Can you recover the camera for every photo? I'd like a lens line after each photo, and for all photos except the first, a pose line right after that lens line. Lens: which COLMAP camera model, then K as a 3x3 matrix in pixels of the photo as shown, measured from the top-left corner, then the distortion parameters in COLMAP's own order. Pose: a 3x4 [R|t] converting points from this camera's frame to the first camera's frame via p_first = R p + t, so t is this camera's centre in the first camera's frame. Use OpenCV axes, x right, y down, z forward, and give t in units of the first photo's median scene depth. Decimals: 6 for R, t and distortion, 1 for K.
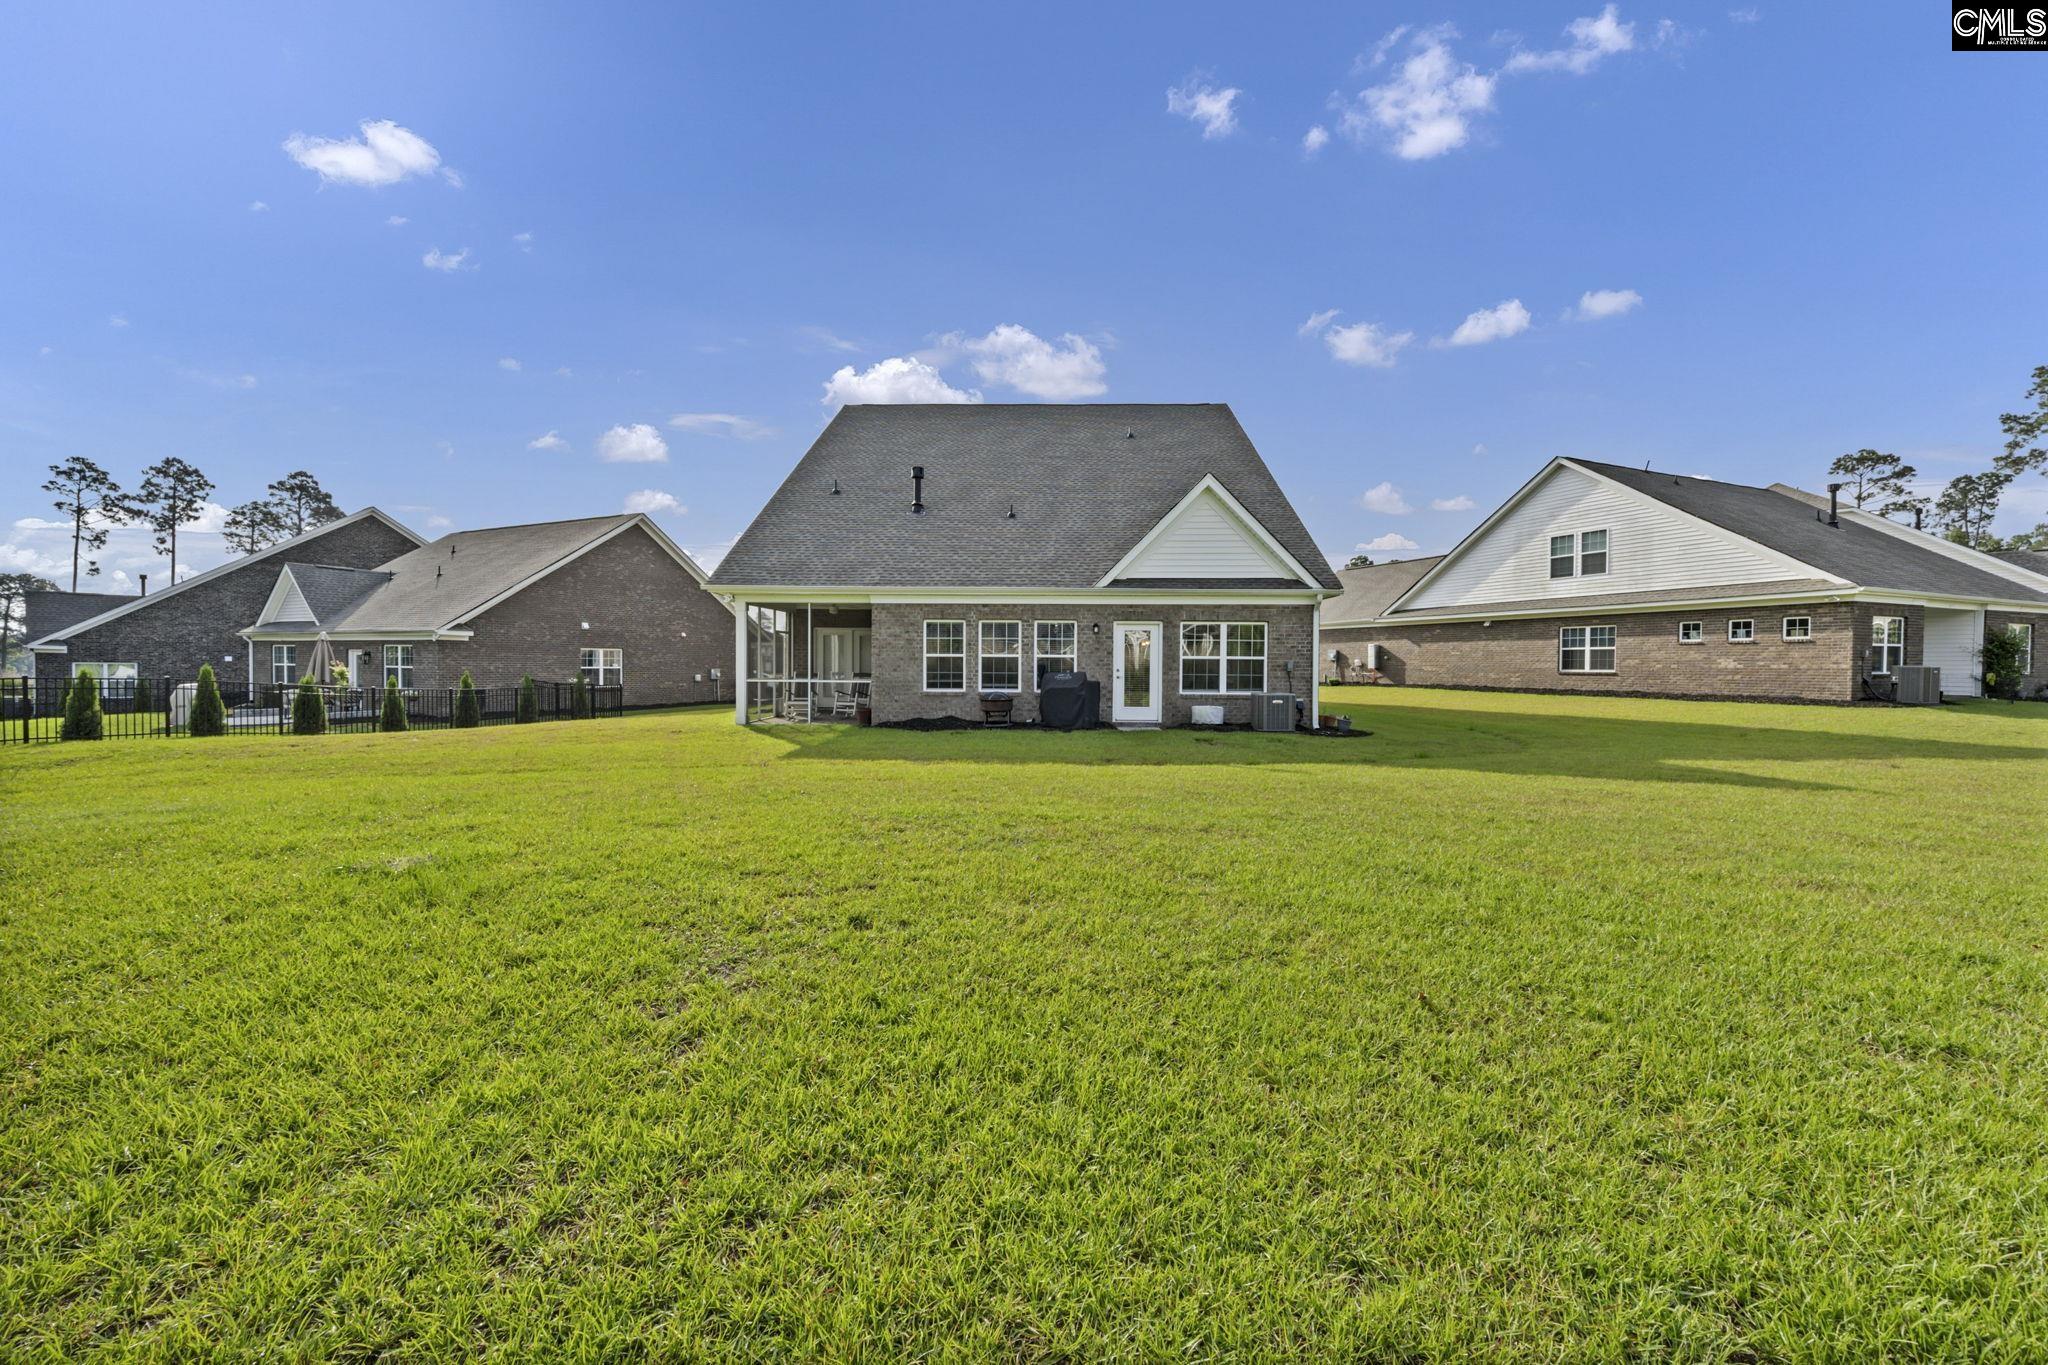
lens RADIAL K [[789.9, 0, 1028.1], [0, 789.9, 677.2], [0, 0, 1]] dist [0.001860, -0.000245]
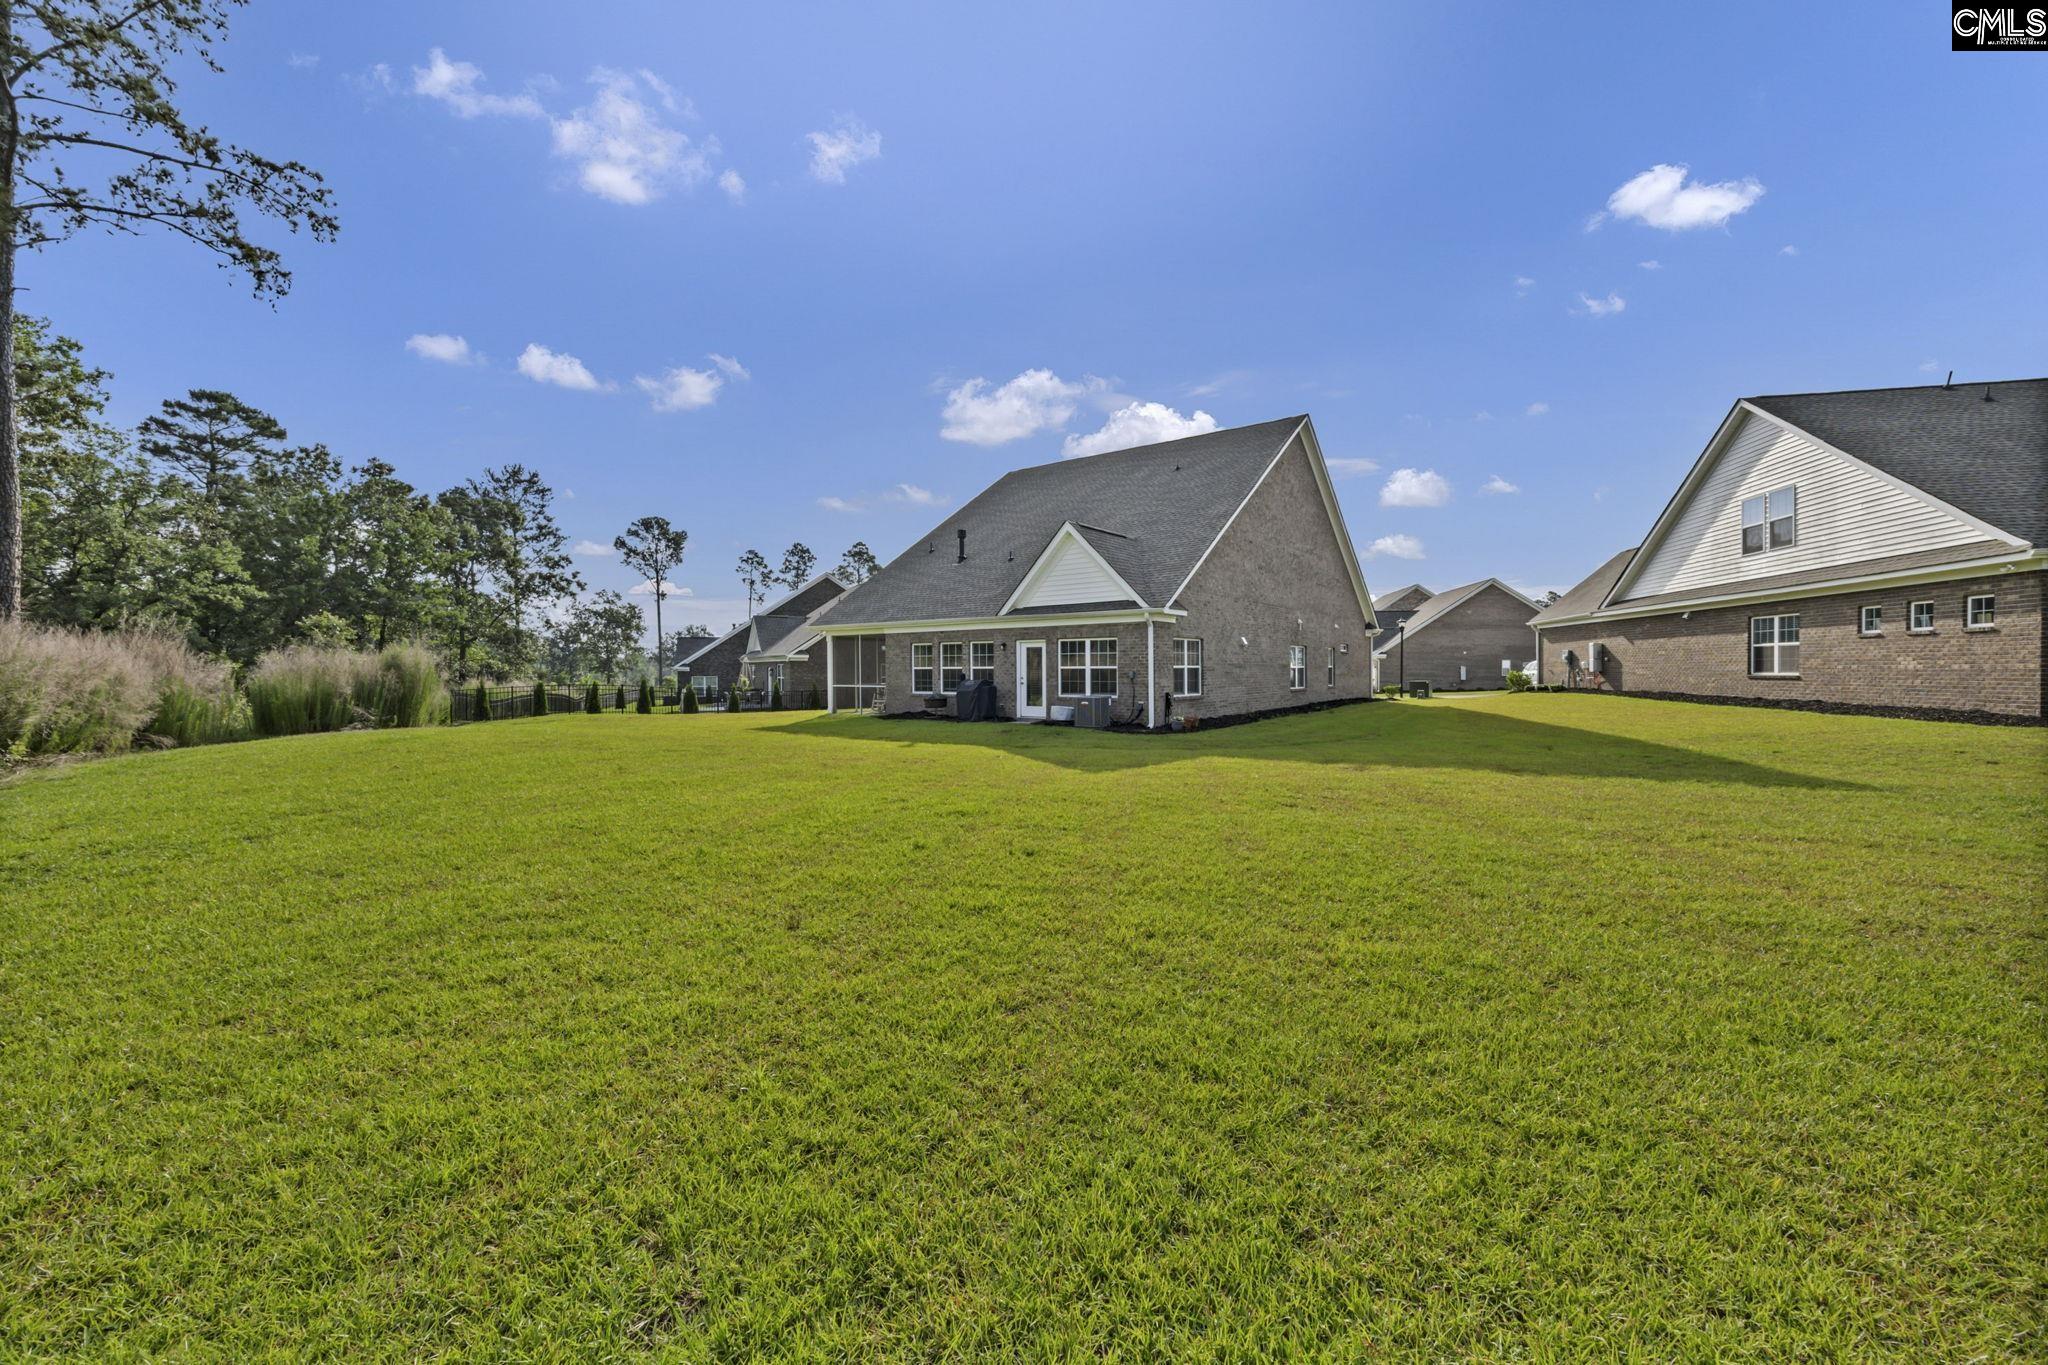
lens RADIAL K [[789.9, 0, 1028.1], [0, 789.9, 677.2], [0, 0, 1]] dist [0.001860, -0.000245]
pose [[0.819713, -0.005952, -0.572743, 0.677742], [0.001505, 0.999965, -0.008237, 0.000337], [0.572772, 0.005890, 0.819693, -0.046050]]
